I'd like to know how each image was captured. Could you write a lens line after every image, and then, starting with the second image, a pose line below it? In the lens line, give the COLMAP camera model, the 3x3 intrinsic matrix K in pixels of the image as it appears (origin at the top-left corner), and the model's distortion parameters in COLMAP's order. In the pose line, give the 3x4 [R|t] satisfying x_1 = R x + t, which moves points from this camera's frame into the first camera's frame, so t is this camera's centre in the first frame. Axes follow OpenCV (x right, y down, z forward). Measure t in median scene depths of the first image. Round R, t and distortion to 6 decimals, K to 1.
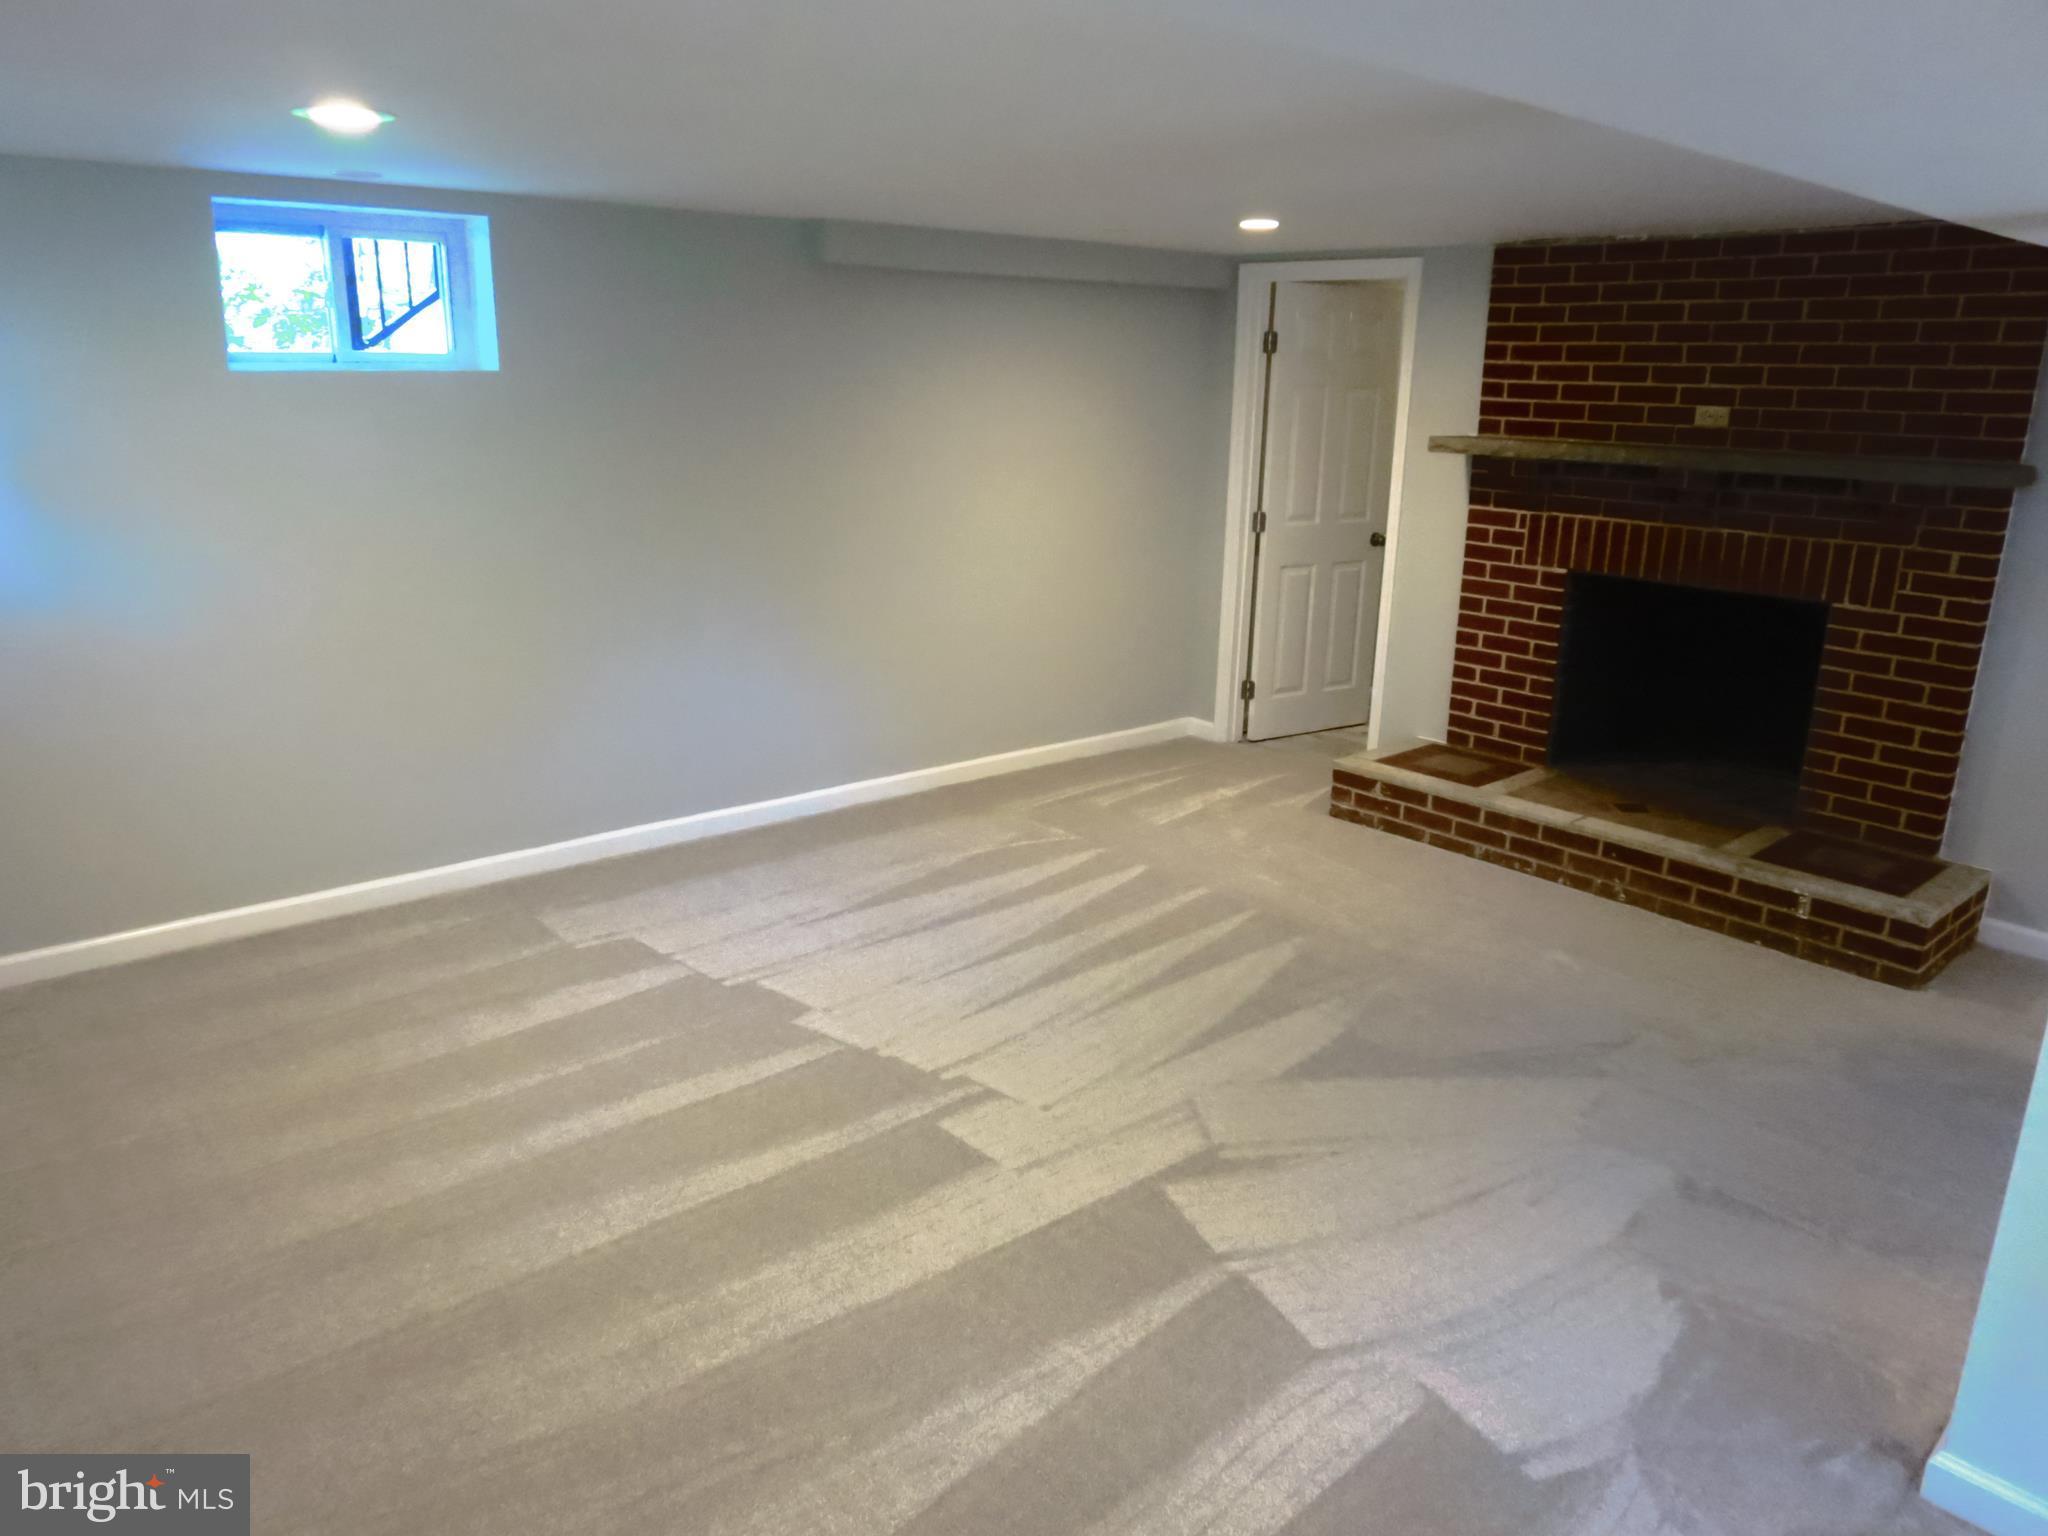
lens RADIAL K [[1454.6, 0, 1016.9], [0, 1454.6, 776.8], [0, 0, 1]] dist [-0.039779, 0.022402]
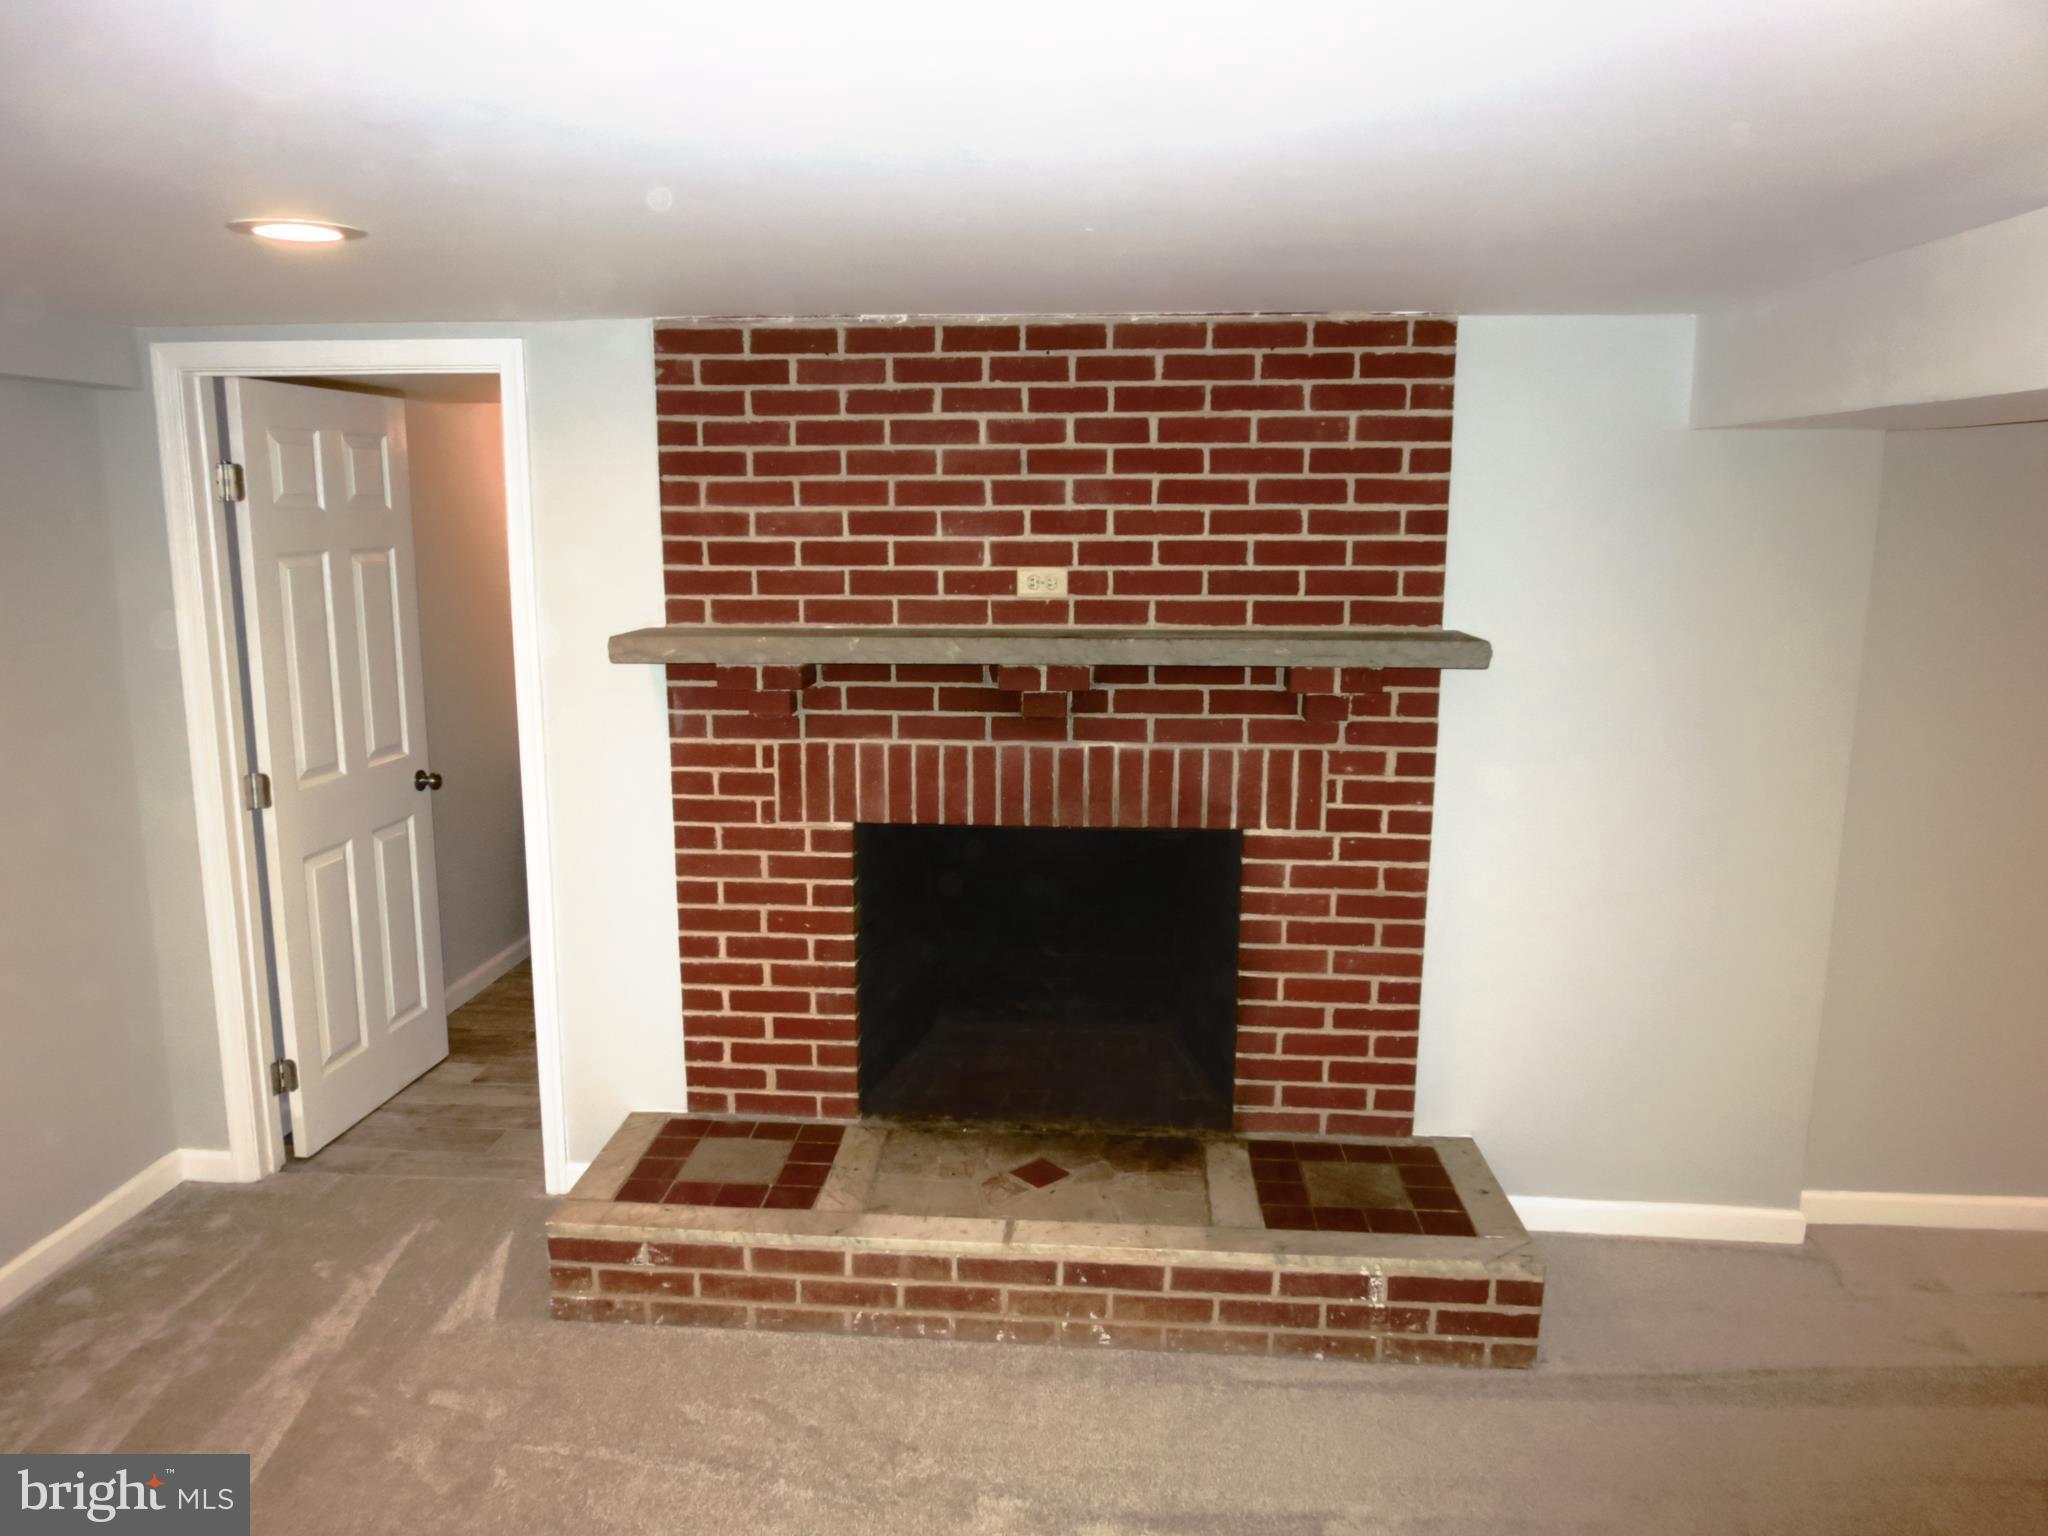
lens RADIAL K [[1454.6, 0, 1032.3], [0, 1454.6, 768.9], [0, 0, 1]] dist [-0.039779, 0.022402]
pose [[0.714038, -0.141163, 0.685728, -0.002217], [0.200625, 0.979641, -0.007241, -0.150599], [-0.670746, 0.142744, 0.727822, 0.486399]]
